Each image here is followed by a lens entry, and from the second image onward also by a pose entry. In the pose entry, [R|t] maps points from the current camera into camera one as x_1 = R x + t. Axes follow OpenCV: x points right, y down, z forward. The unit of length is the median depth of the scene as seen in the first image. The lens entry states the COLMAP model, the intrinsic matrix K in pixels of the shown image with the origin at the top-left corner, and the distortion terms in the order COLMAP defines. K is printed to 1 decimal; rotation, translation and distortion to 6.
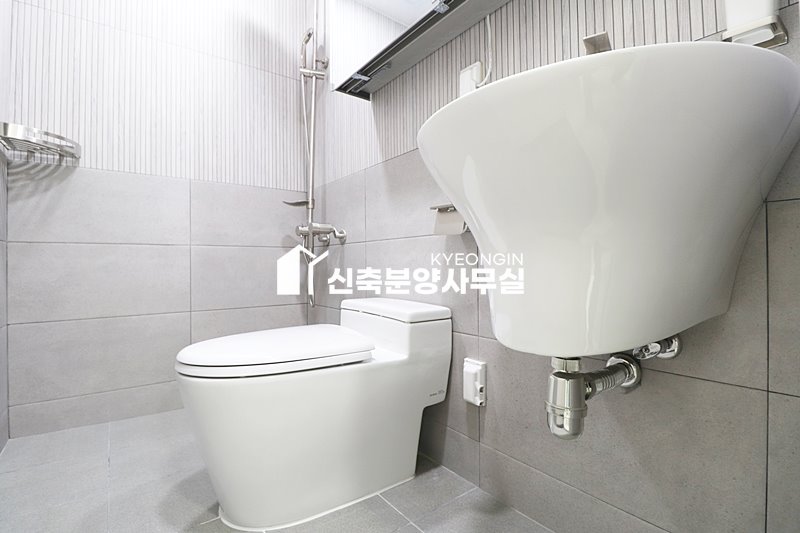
lens RADIAL K [[370.2, 0, 399.6], [0, 370.2, 258.7], [0, 0, 1]] dist [-0.003355, -0.012812]
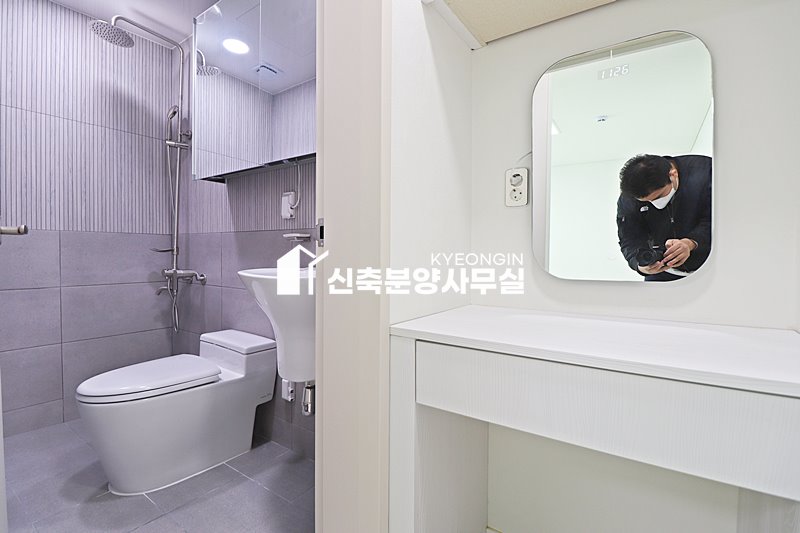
lens RADIAL K [[370.2, 0, 399.6], [0, 370.2, 258.7], [0, 0, 1]] dist [-0.003355, -0.012812]
pose [[0.951802, 0.010107, 0.306546, 0.118013], [-0.020789, 0.999284, 0.031600, -0.216449], [-0.306007, -0.036449, 0.951331, -0.501284]]
